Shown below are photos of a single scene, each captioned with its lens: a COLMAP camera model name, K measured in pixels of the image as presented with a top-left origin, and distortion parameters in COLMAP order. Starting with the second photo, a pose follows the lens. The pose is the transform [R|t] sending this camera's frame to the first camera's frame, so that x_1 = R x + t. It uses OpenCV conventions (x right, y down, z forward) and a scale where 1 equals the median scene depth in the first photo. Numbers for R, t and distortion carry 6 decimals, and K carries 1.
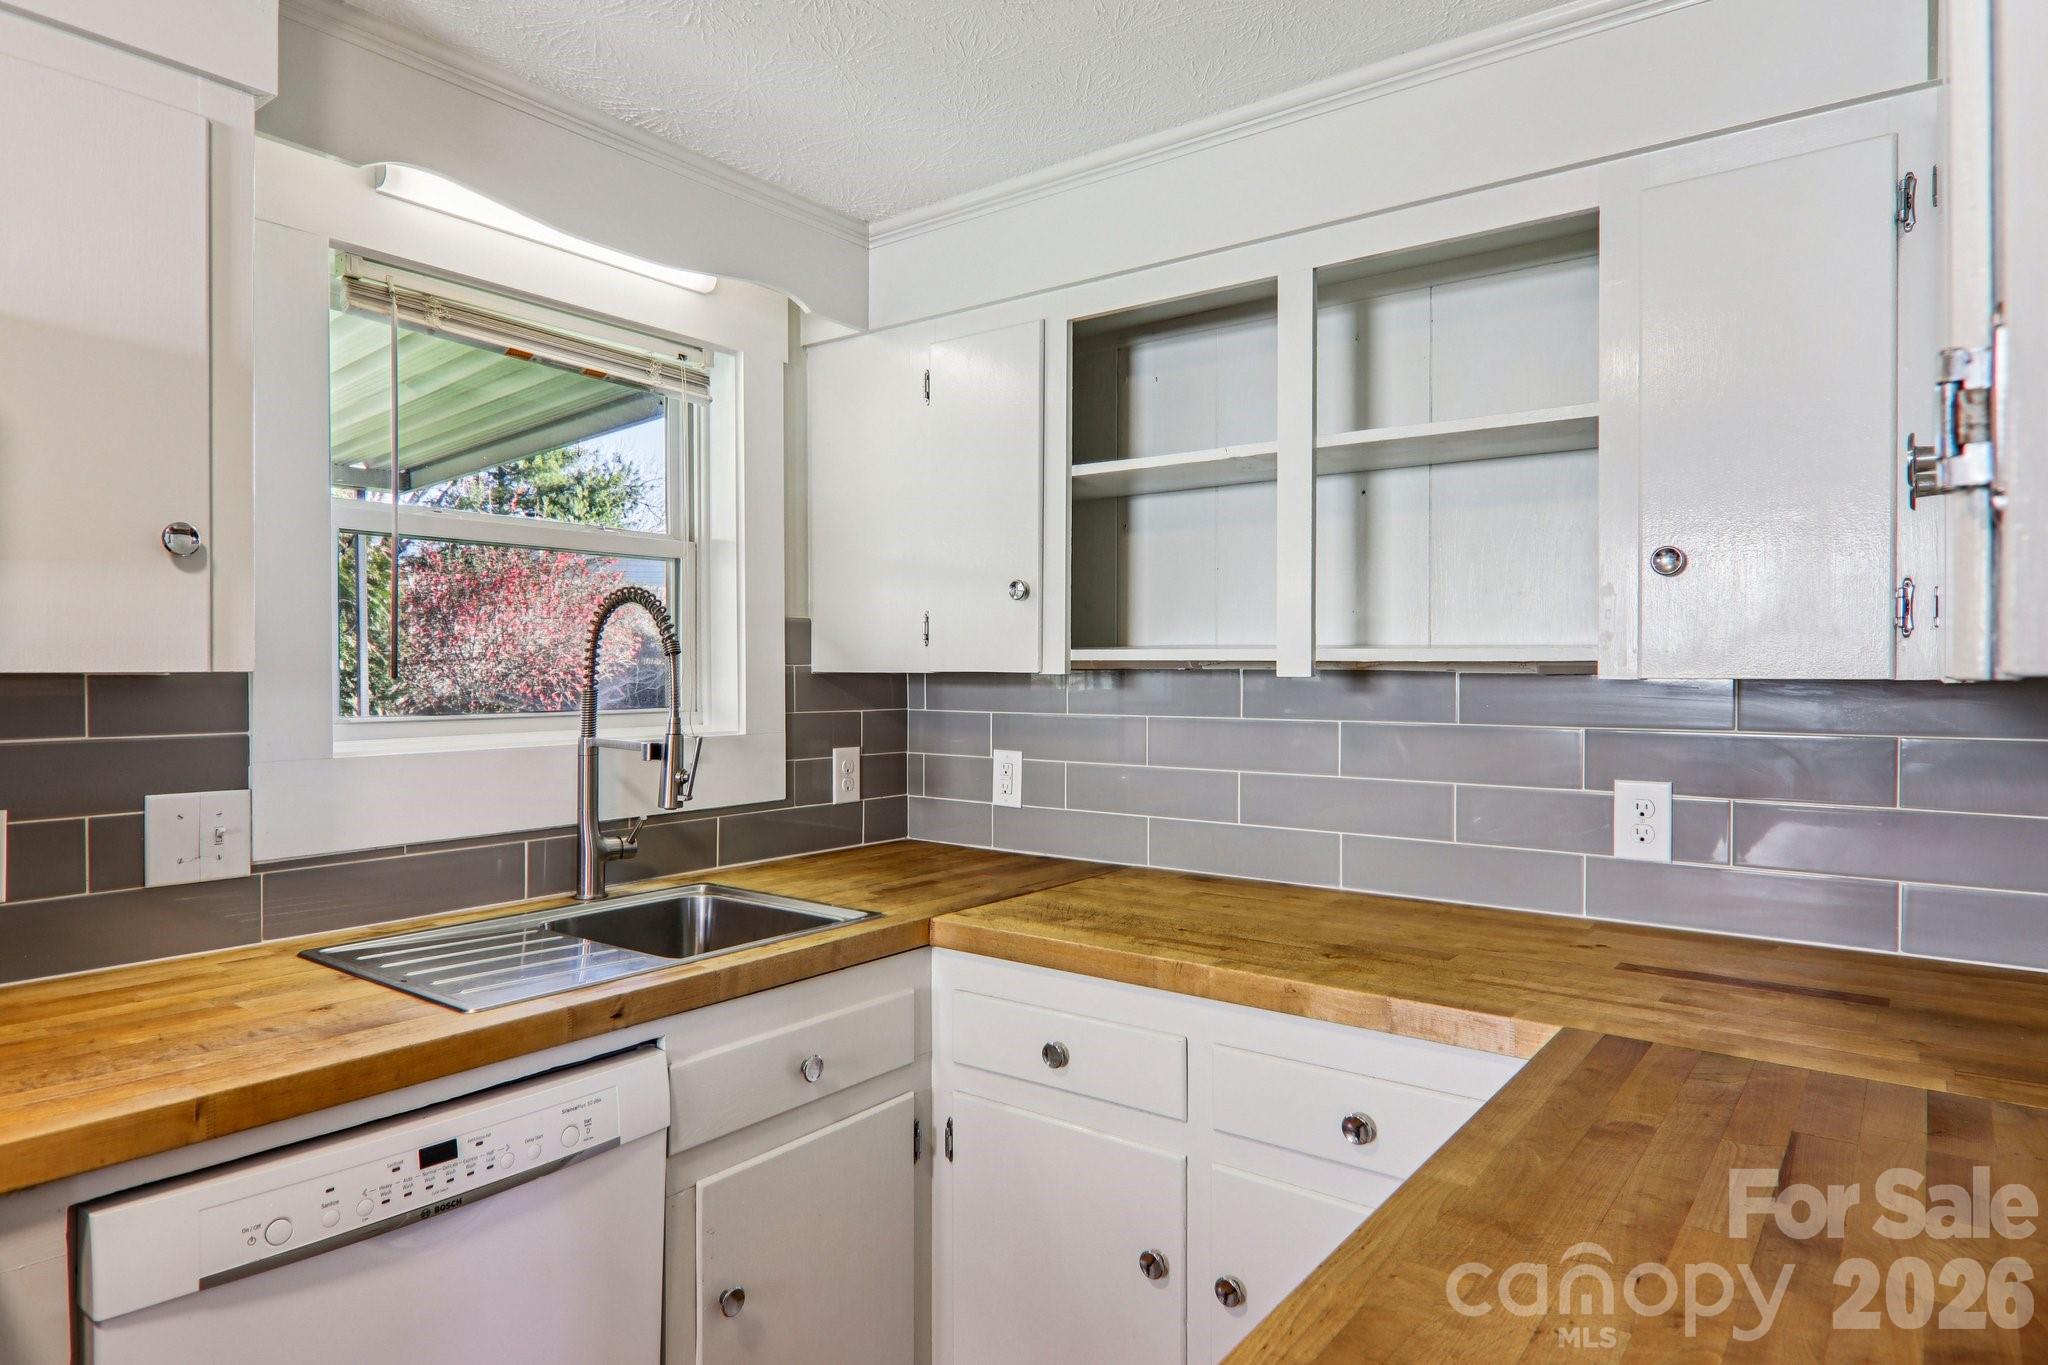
lens RADIAL K [[1170.1, 0, 1015.4], [0, 1170.1, 681.7], [0, 0, 1]] dist [0.006908, -0.014040]
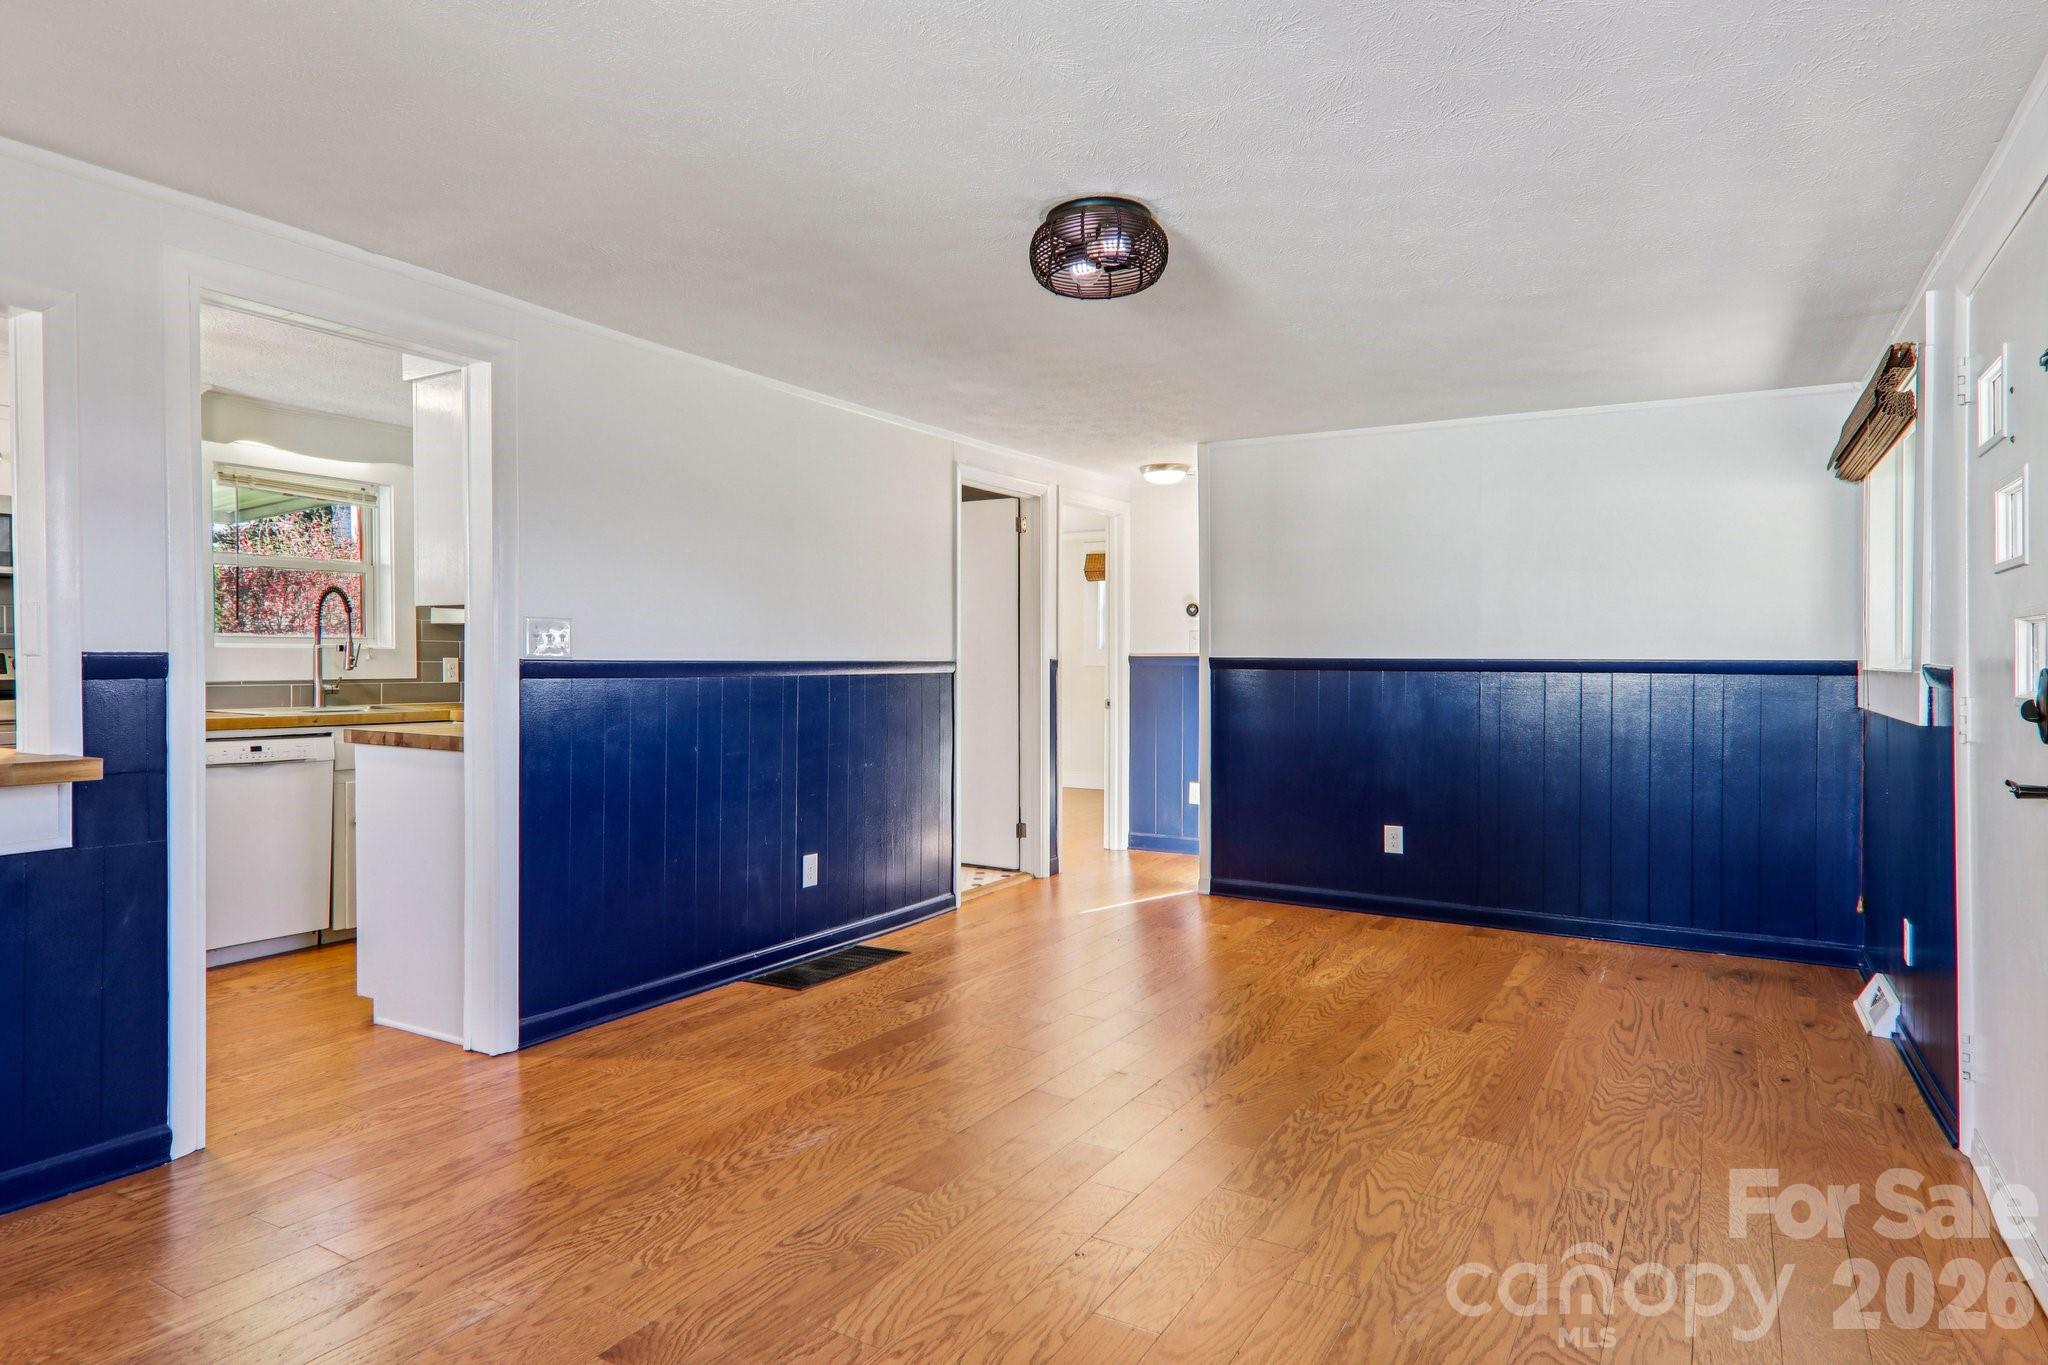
lens RADIAL K [[1170.1, 0, 1036.3], [0, 1170.1, 679.3], [0, 0, 1]] dist [0.006908, -0.014040]
pose [[0.990847, 0.002823, 0.134958, 0.830329], [-0.004390, 0.999926, 0.011310, 0.084948], [-0.134916, -0.011799, 0.990787, -1.714570]]
